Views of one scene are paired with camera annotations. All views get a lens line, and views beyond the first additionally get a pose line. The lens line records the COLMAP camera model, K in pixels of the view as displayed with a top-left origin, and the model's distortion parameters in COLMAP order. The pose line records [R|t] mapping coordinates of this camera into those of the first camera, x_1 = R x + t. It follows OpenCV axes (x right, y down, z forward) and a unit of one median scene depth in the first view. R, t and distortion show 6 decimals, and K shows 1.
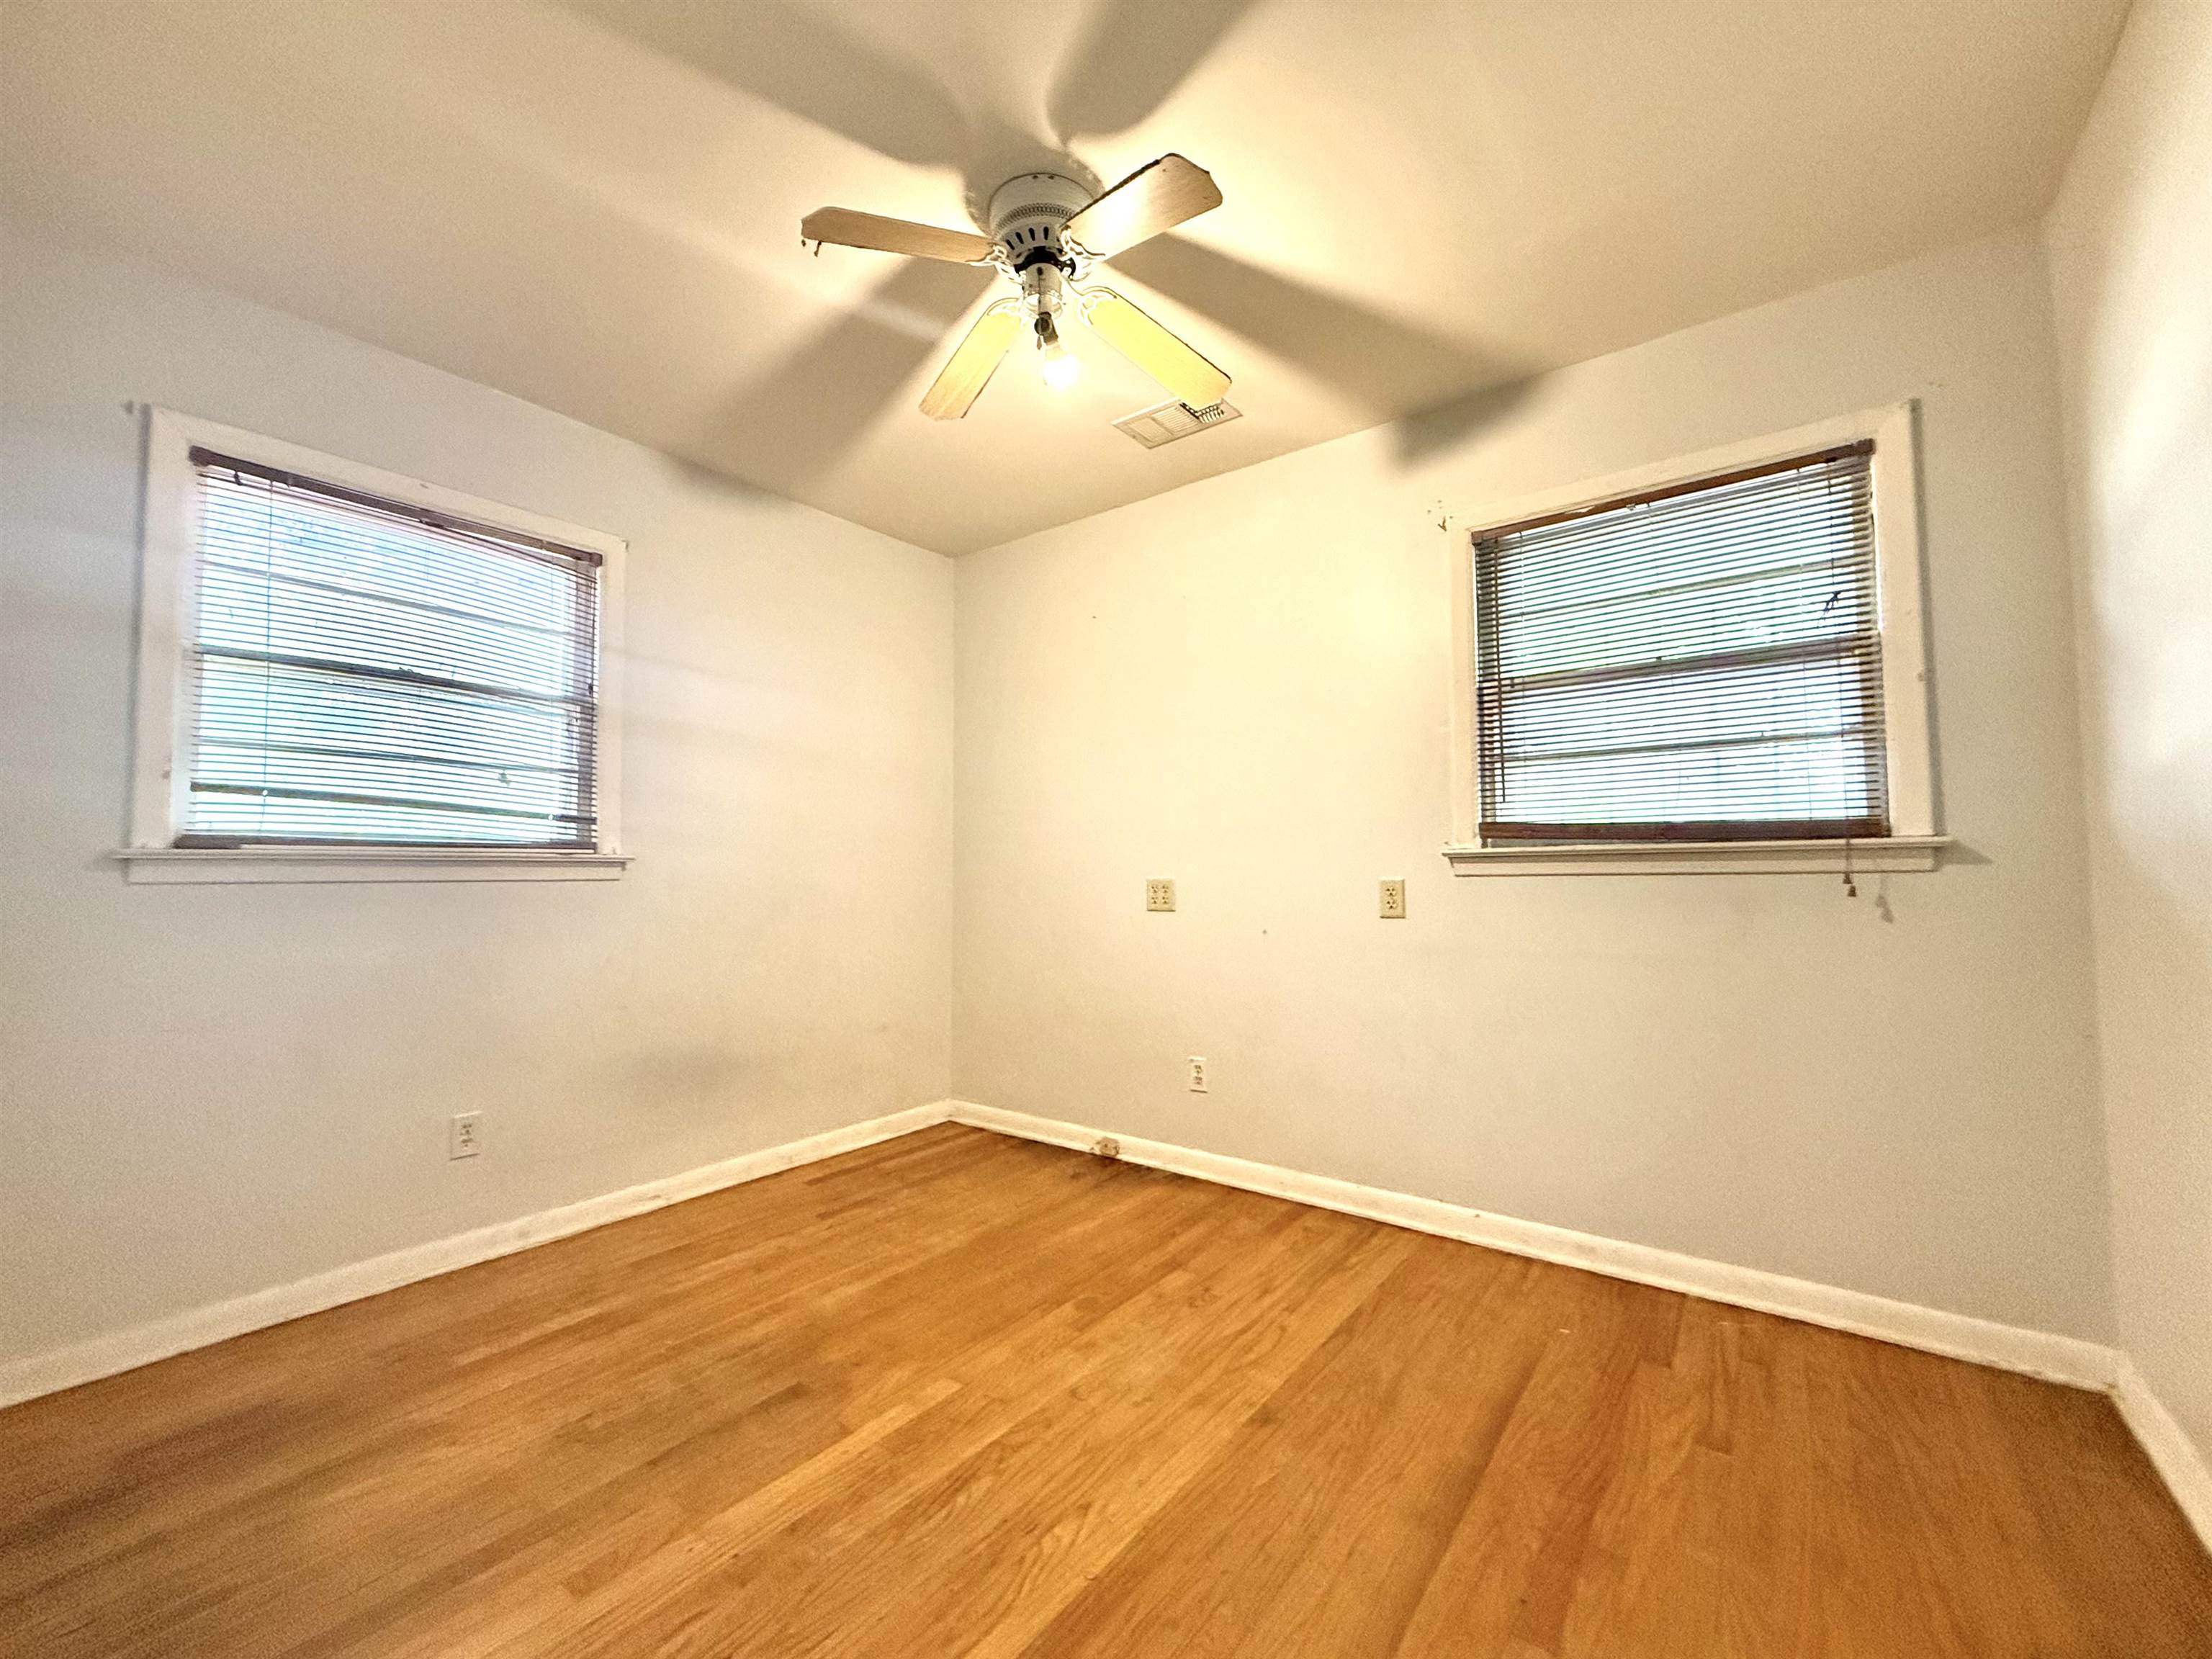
lens RADIAL K [[880.3, 0, 1097.2], [0, 880.3, 830.7], [0, 0, 1]] dist [0.001499, -0.000003]
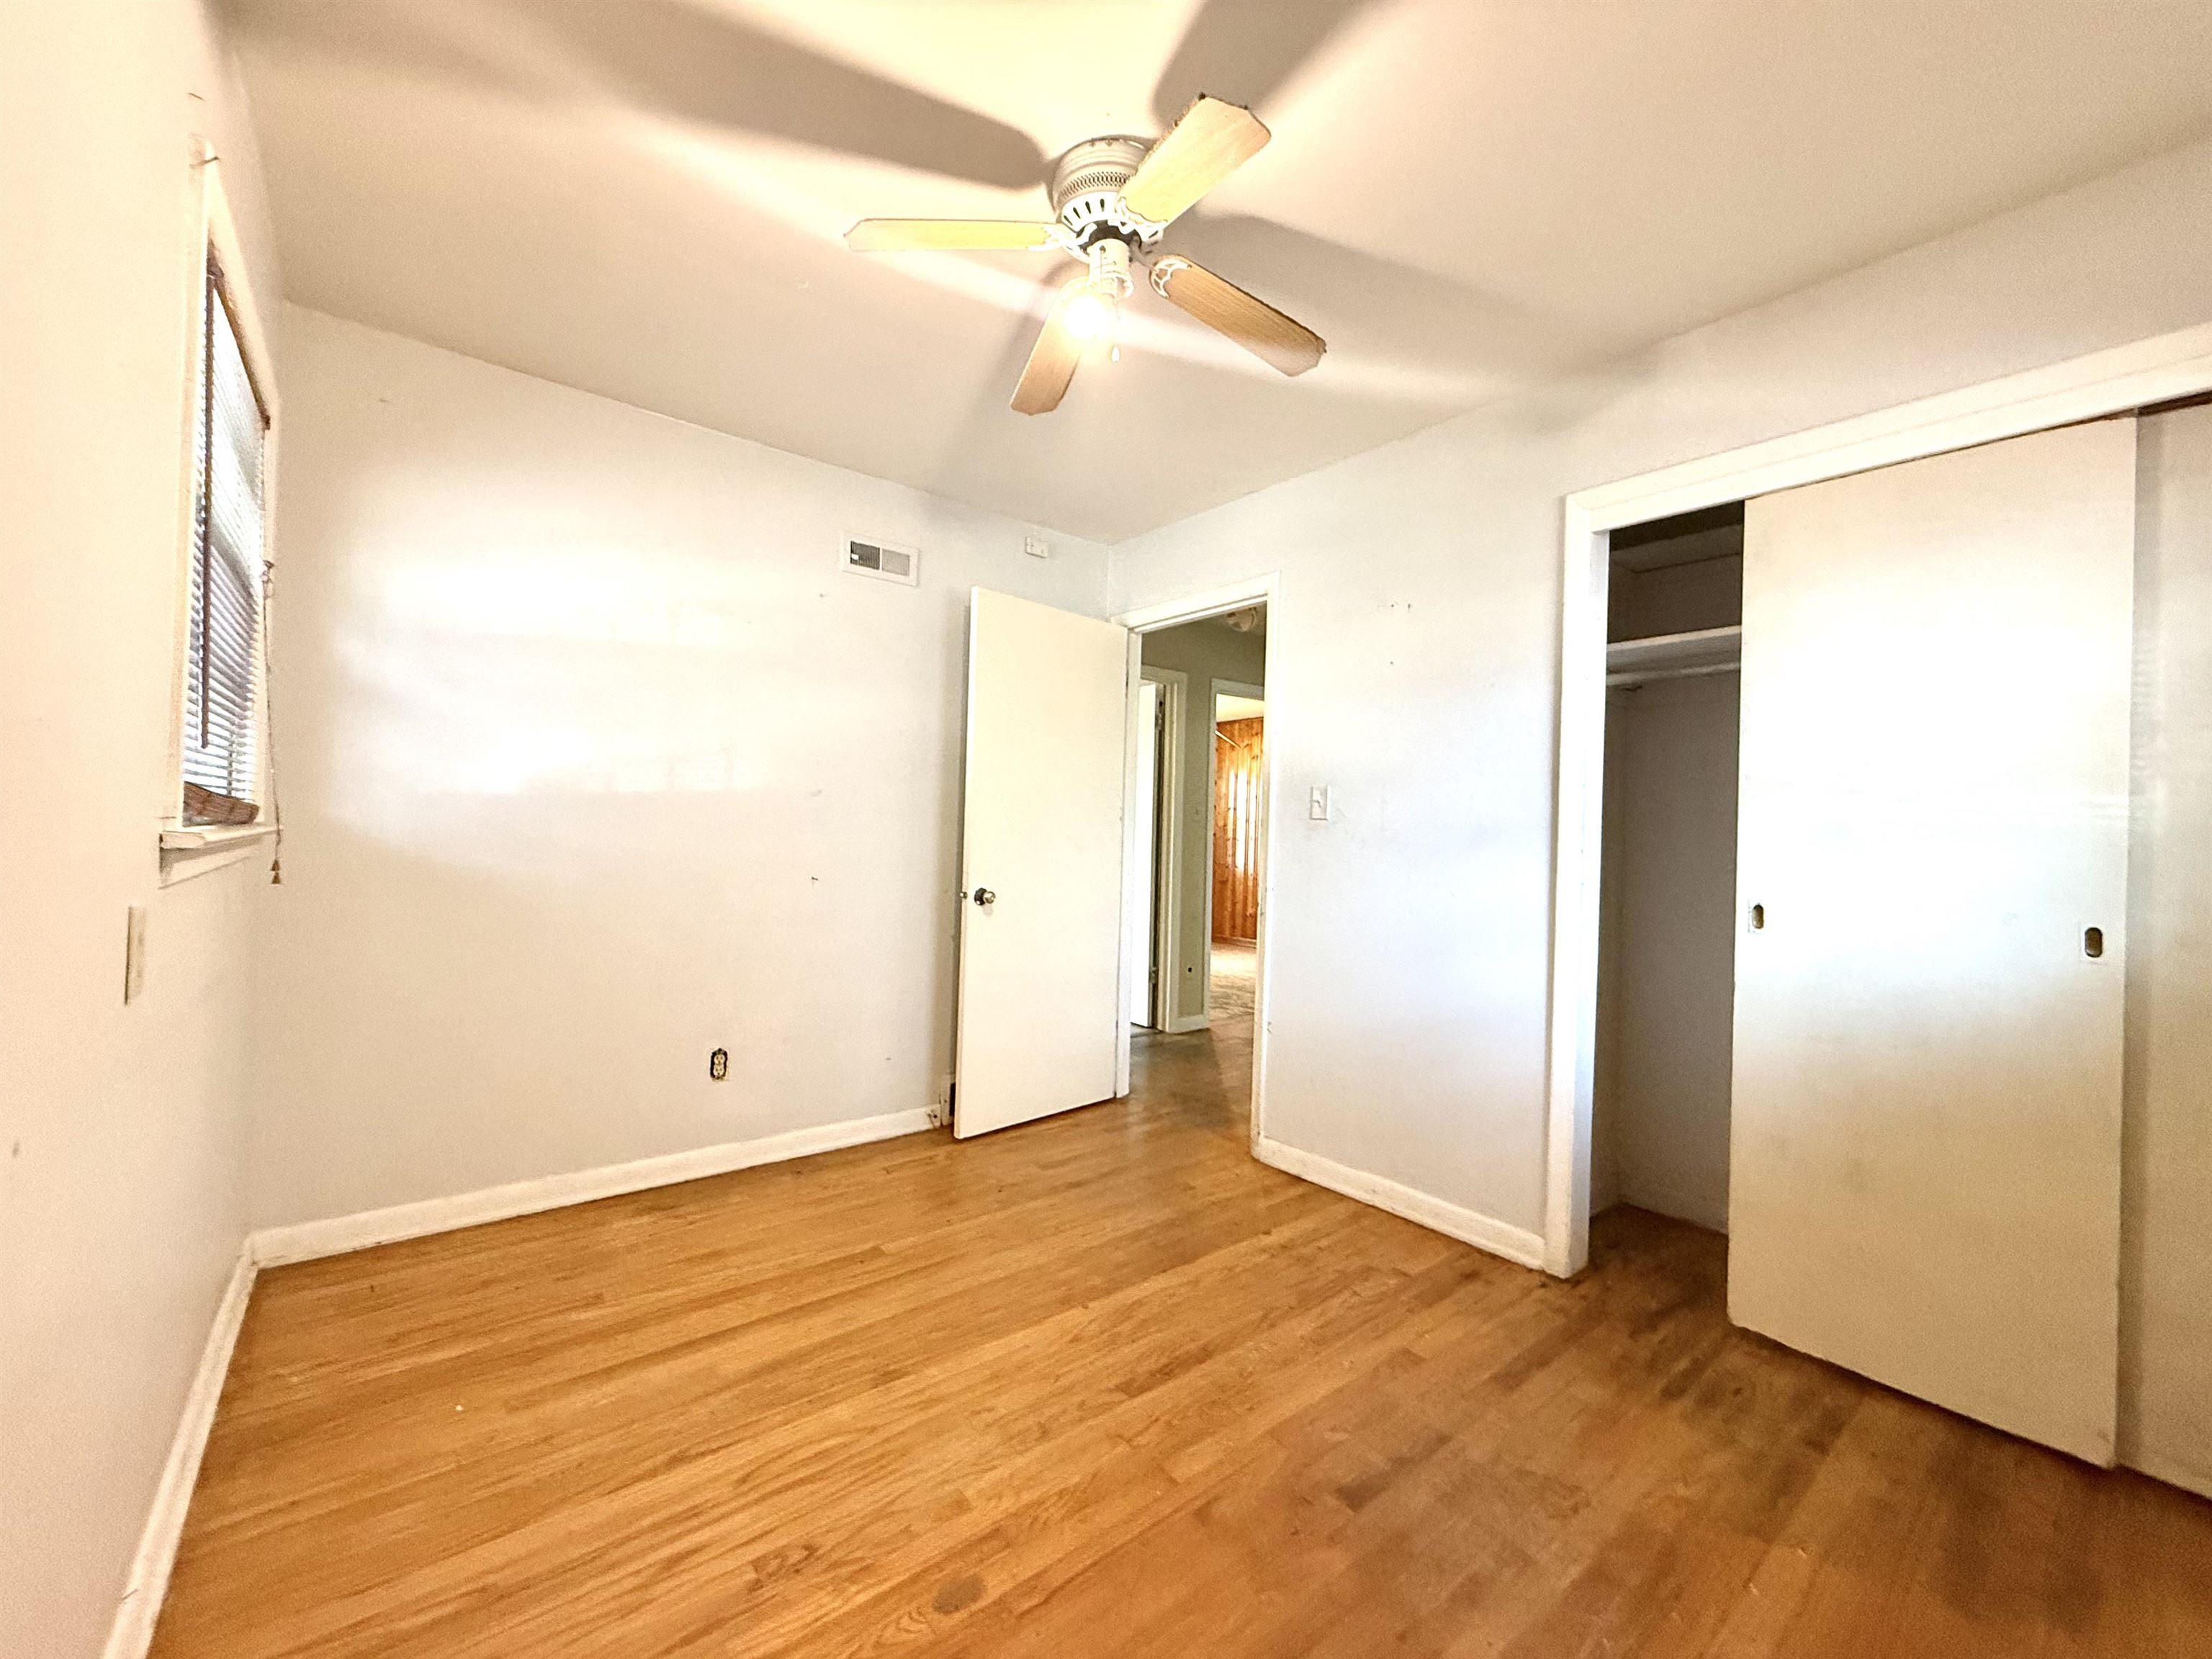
lens RADIAL K [[880.3, 0, 1101.2], [0, 880.3, 834.6], [0, 0, 1]] dist [0.001499, -0.000003]
pose [[-0.974000, -0.023742, 0.225299, -0.295033], [-0.037107, 0.997782, -0.055270, 0.047313], [-0.223487, -0.062193, -0.972721, 2.027641]]
